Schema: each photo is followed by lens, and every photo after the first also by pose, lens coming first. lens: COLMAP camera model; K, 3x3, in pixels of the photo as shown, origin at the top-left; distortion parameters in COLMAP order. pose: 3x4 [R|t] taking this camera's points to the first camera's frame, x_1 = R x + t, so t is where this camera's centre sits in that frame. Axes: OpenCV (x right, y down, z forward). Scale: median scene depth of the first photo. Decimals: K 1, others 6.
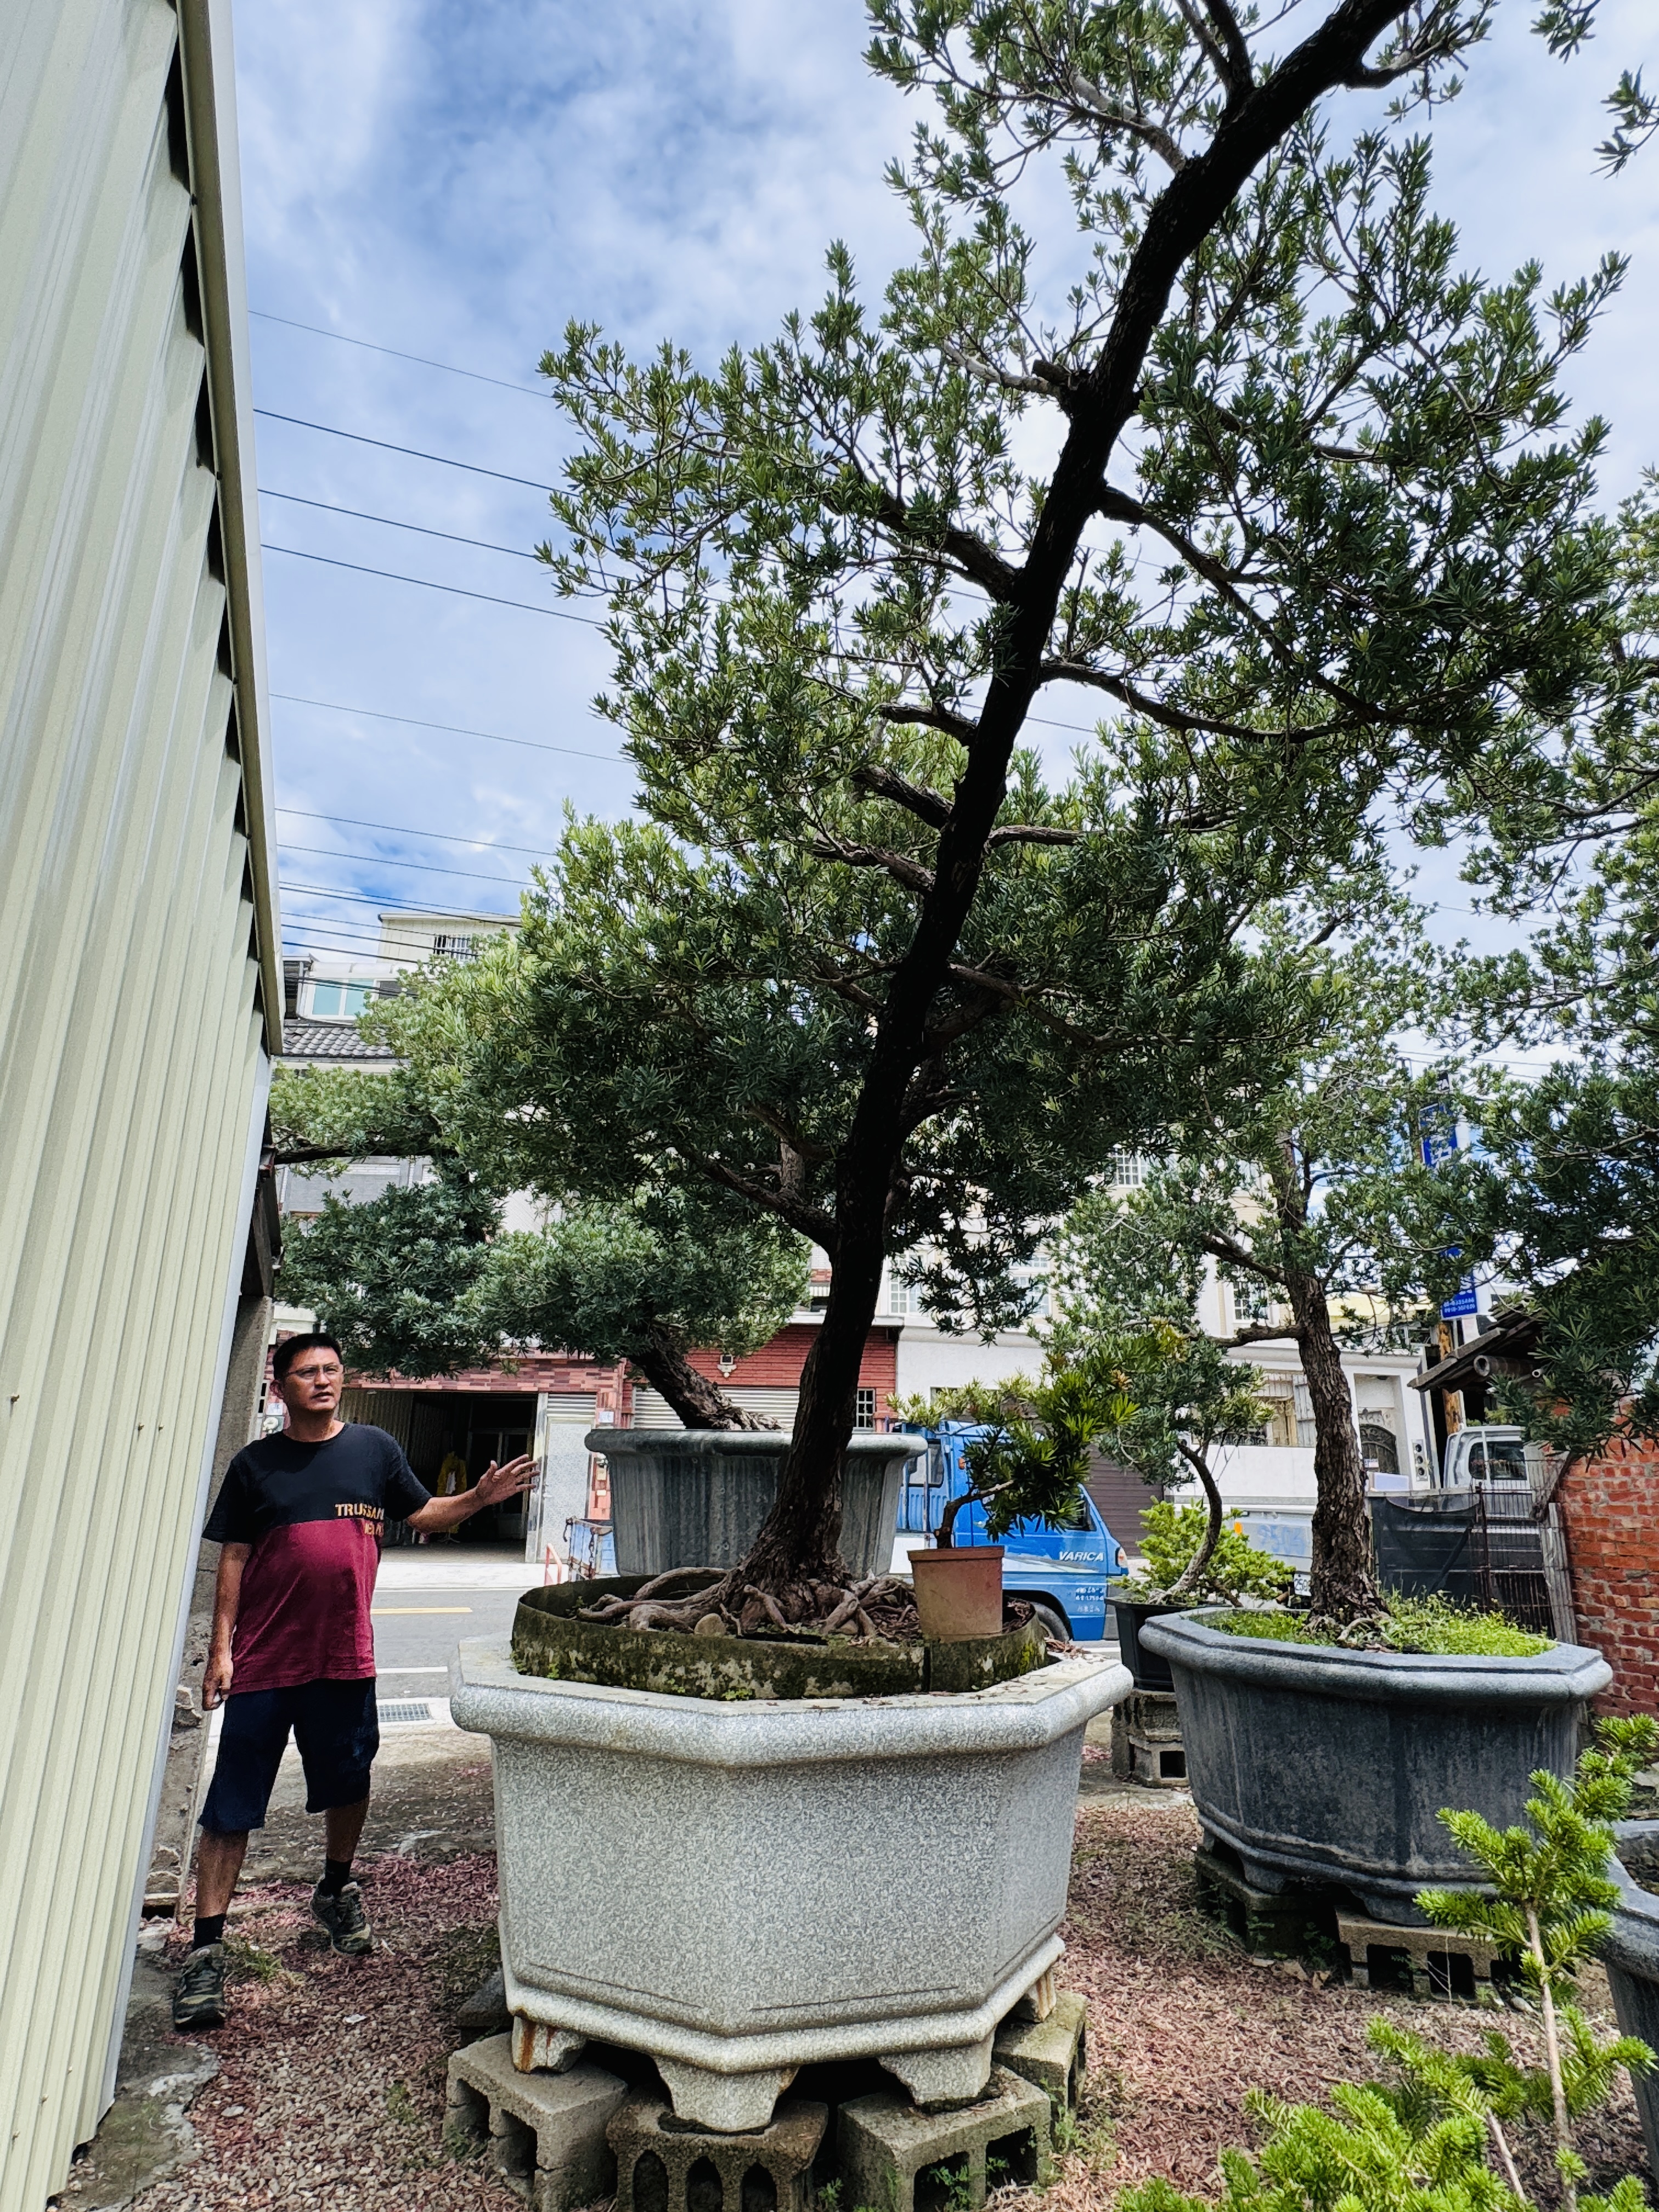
lens RADIAL K [[1228.9, 0, 818.9], [0, 1228.9, 1103.6], [0, 0, 1]] dist [-0.003098, 0.000437]
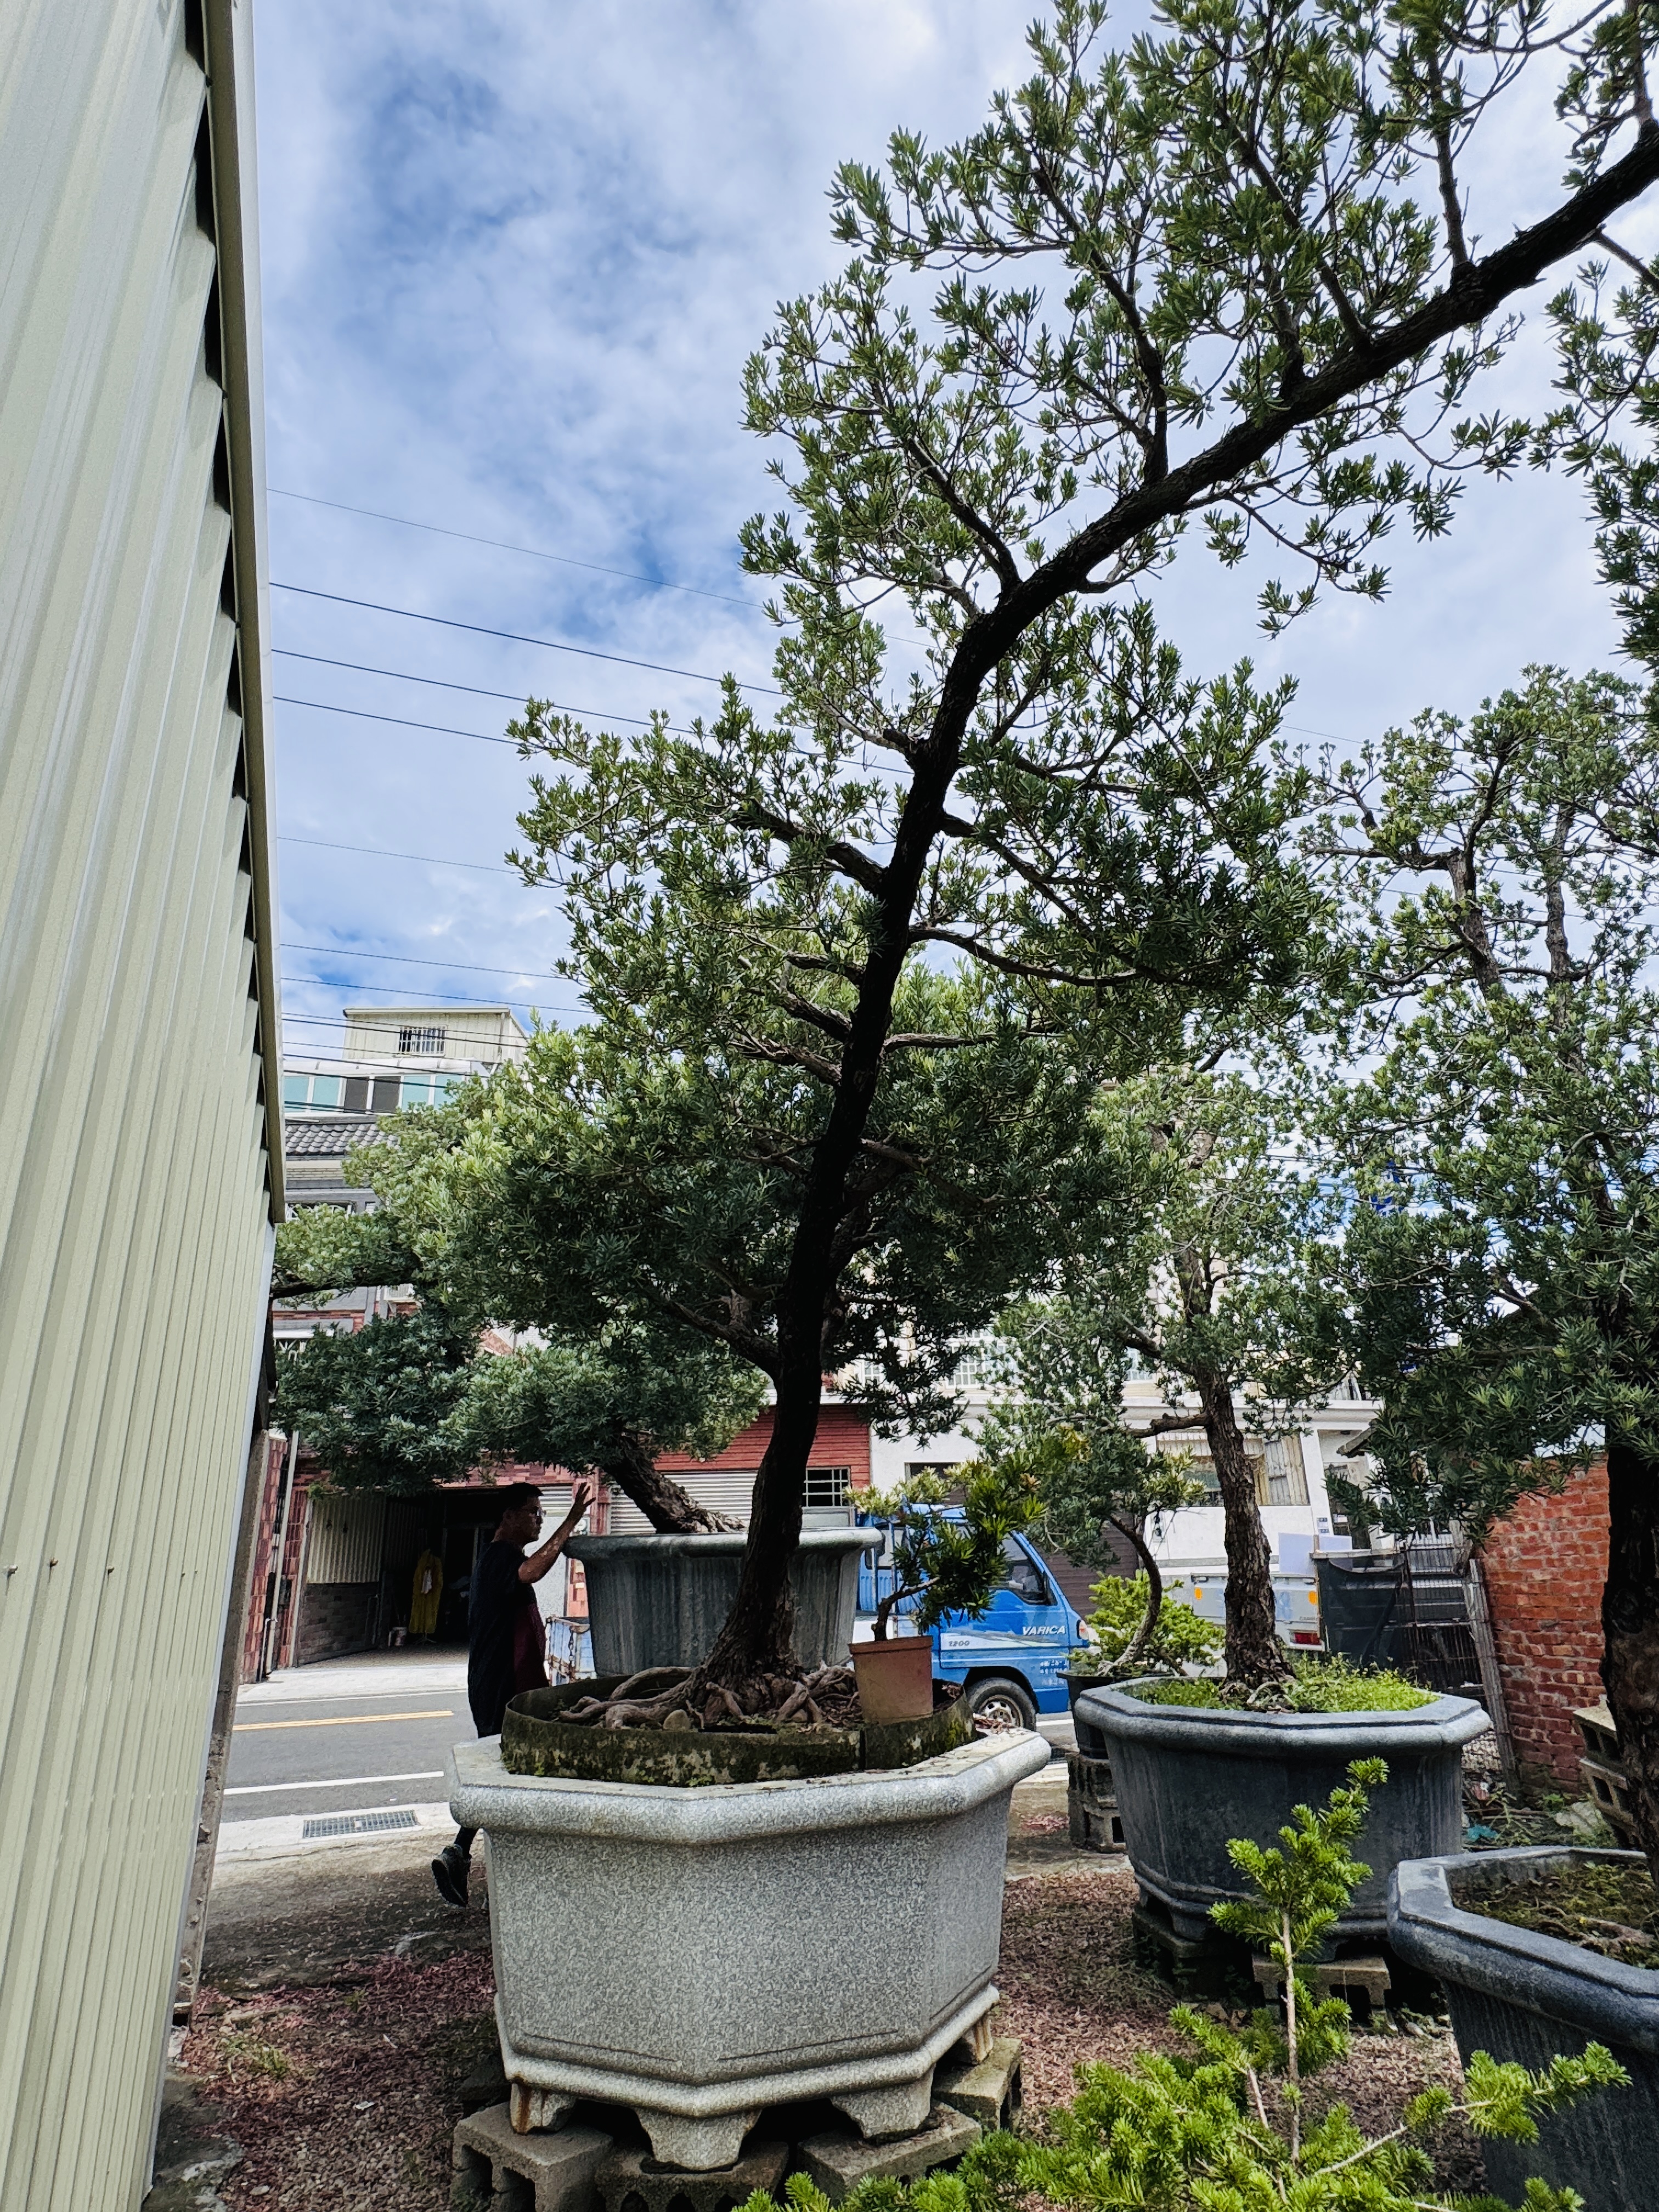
lens RADIAL K [[1221.1, 0, 829.5], [0, 1221.1, 1106.0], [0, 0, 1]] dist [-0.001605, 0.001016]
pose [[0.998765, -0.034754, 0.035499, 0.032415], [0.036711, 0.997752, -0.056062, -0.075129], [-0.033471, 0.057296, 0.997796, -0.166502]]
